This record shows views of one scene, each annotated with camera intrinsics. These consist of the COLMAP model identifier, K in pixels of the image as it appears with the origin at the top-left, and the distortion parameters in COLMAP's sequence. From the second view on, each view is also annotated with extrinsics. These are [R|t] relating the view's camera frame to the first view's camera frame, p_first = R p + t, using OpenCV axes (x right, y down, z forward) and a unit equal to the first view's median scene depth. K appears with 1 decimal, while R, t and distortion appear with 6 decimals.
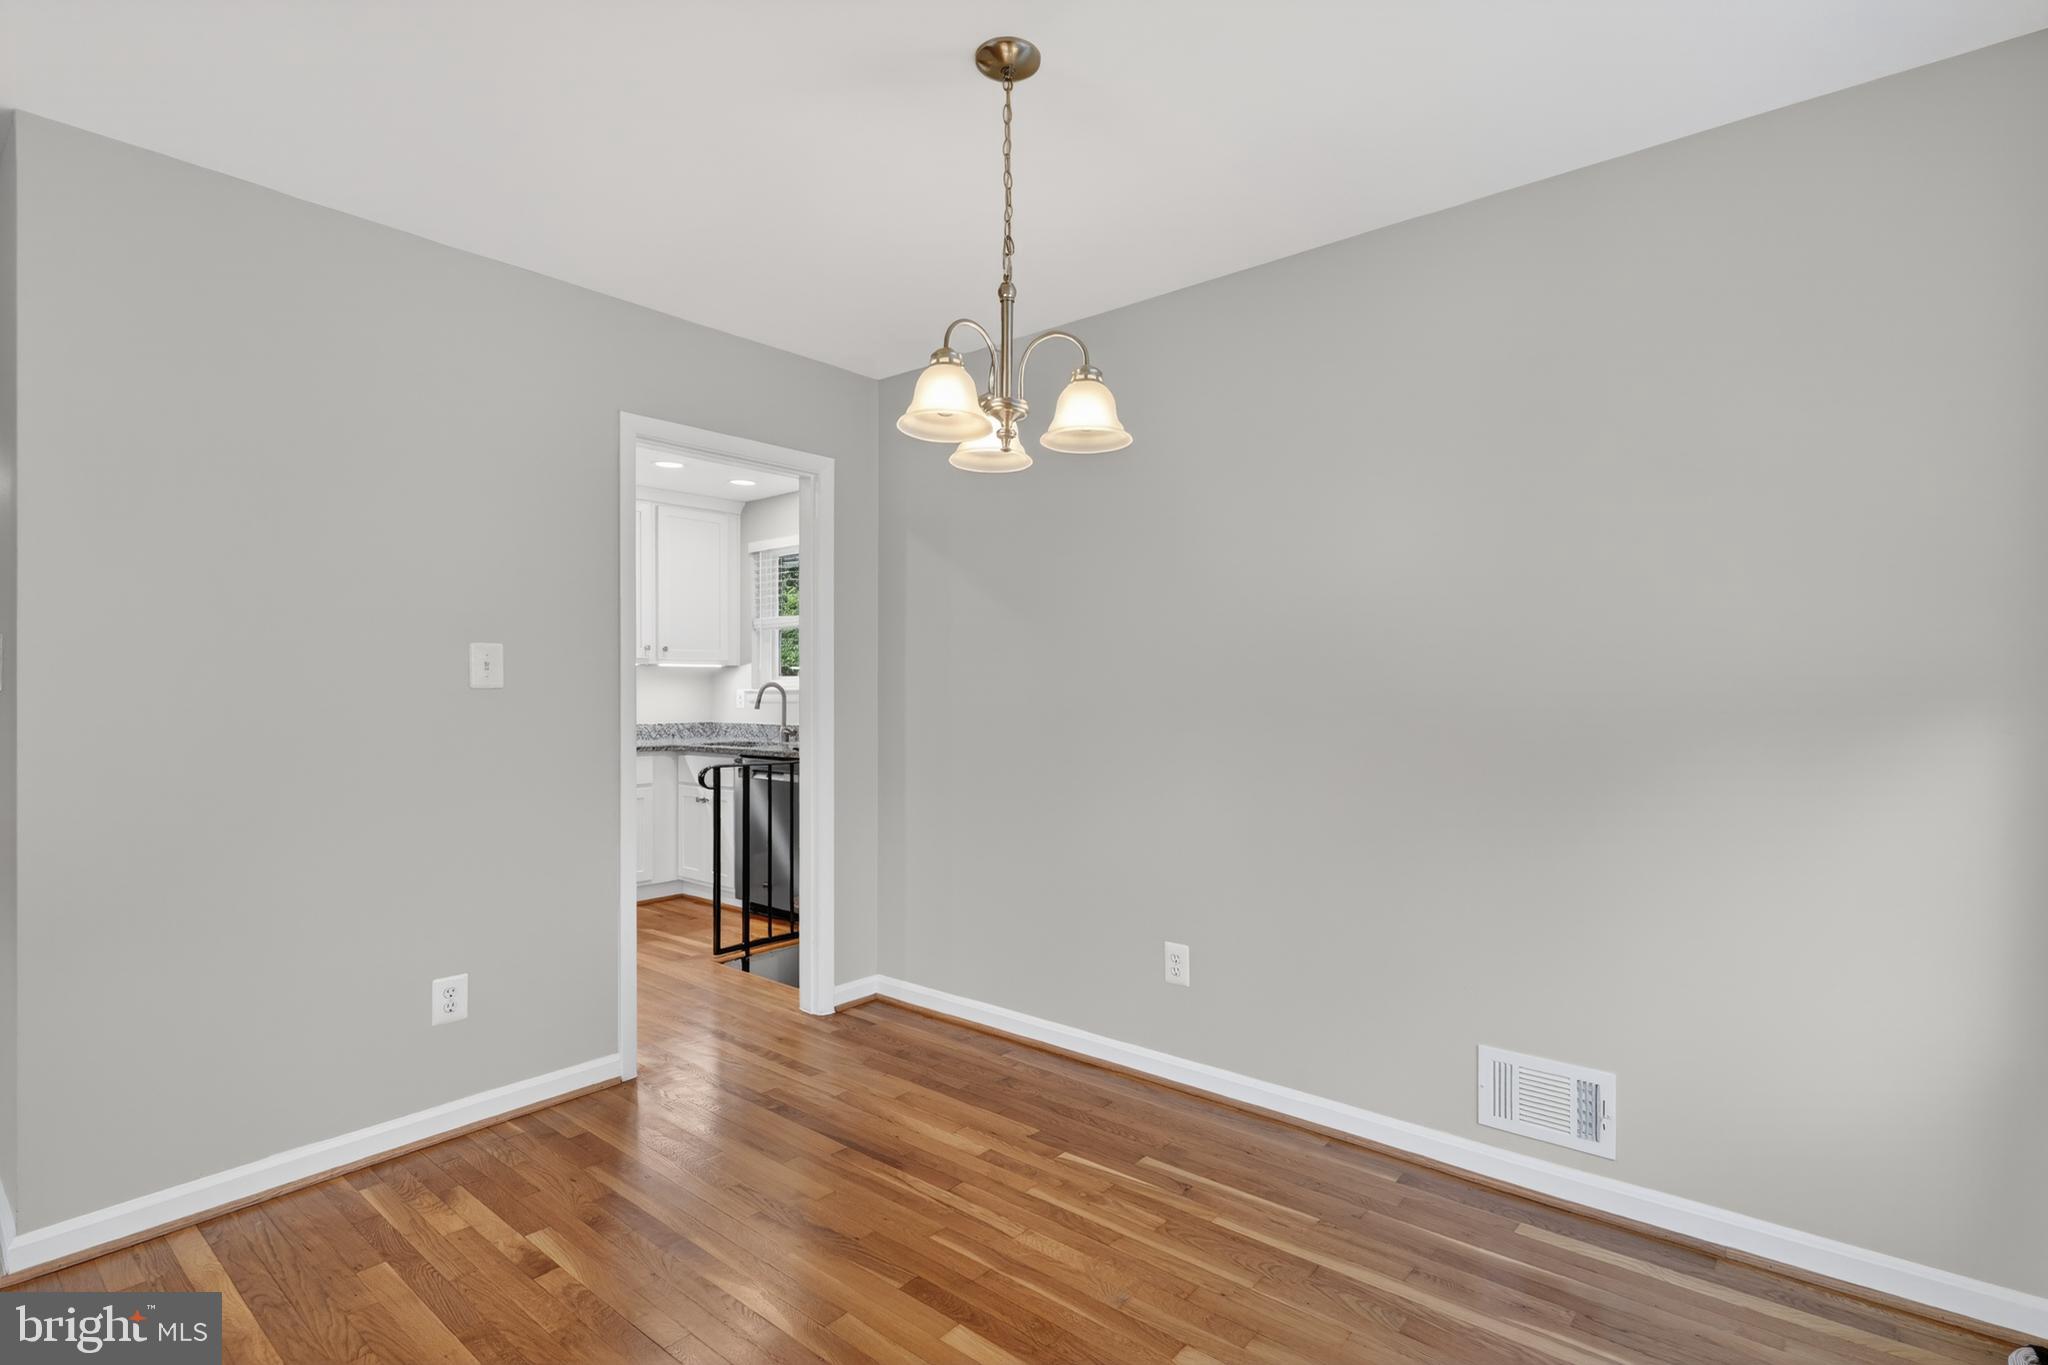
lens RADIAL K [[970.7, 0, 1027.0], [0, 970.7, 675.0], [0, 0, 1]] dist [0.000072, -0.000060]
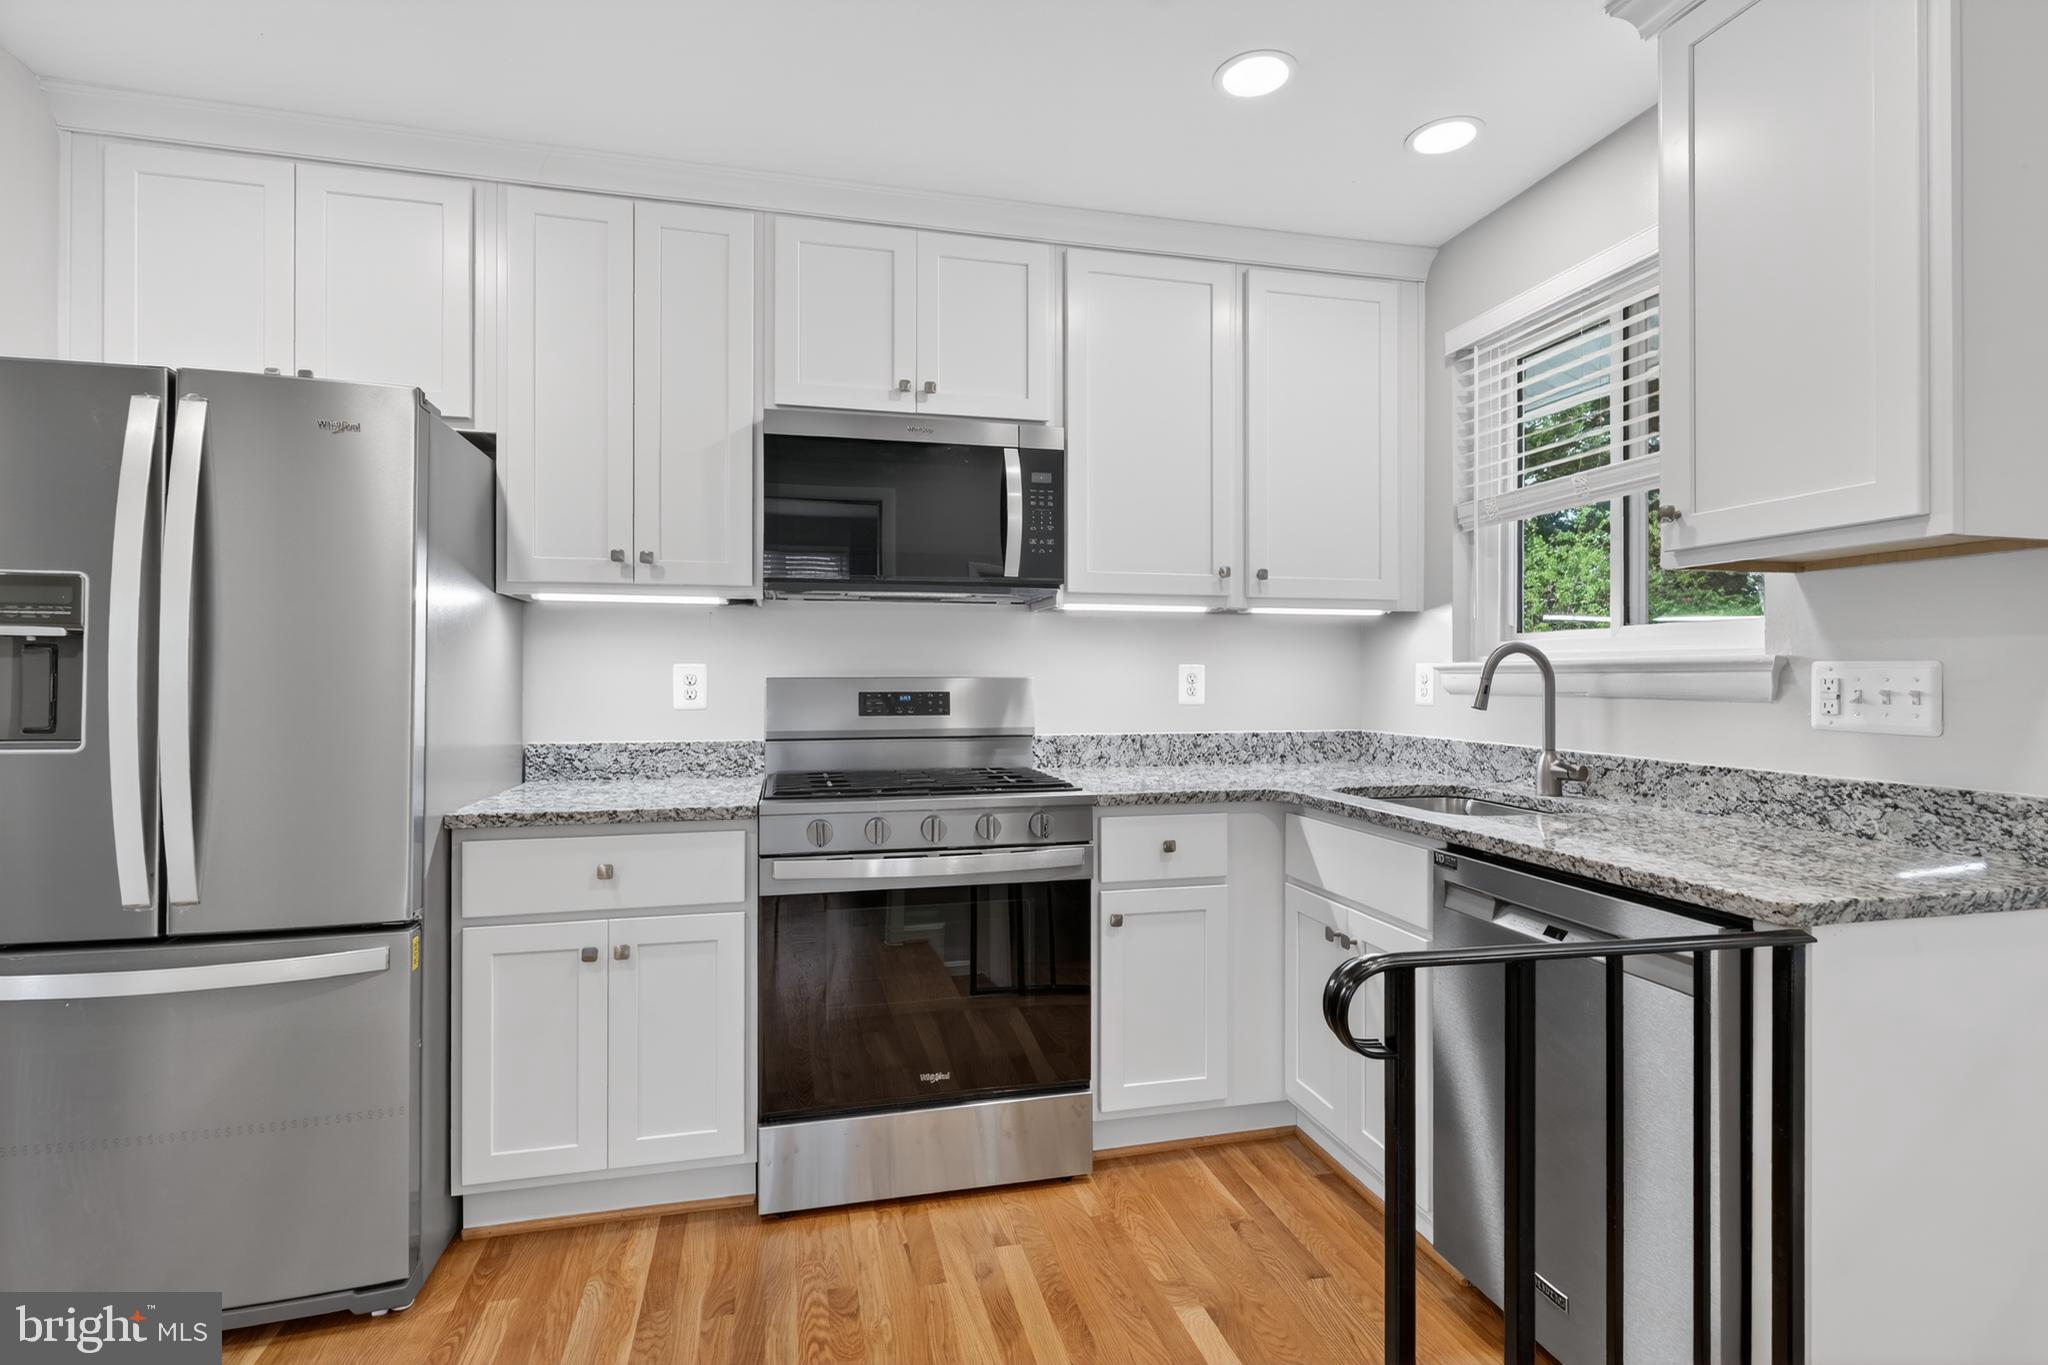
lens RADIAL K [[970.7, 0, 1027.0], [0, 970.7, 675.0], [0, 0, 1]] dist [0.000072, -0.000060]
pose [[0.803529, 0.003512, -0.595255, -0.186247], [0.004100, 0.999926, 0.011435, 0.015159], [0.595252, -0.011629, 0.803455, 0.558952]]
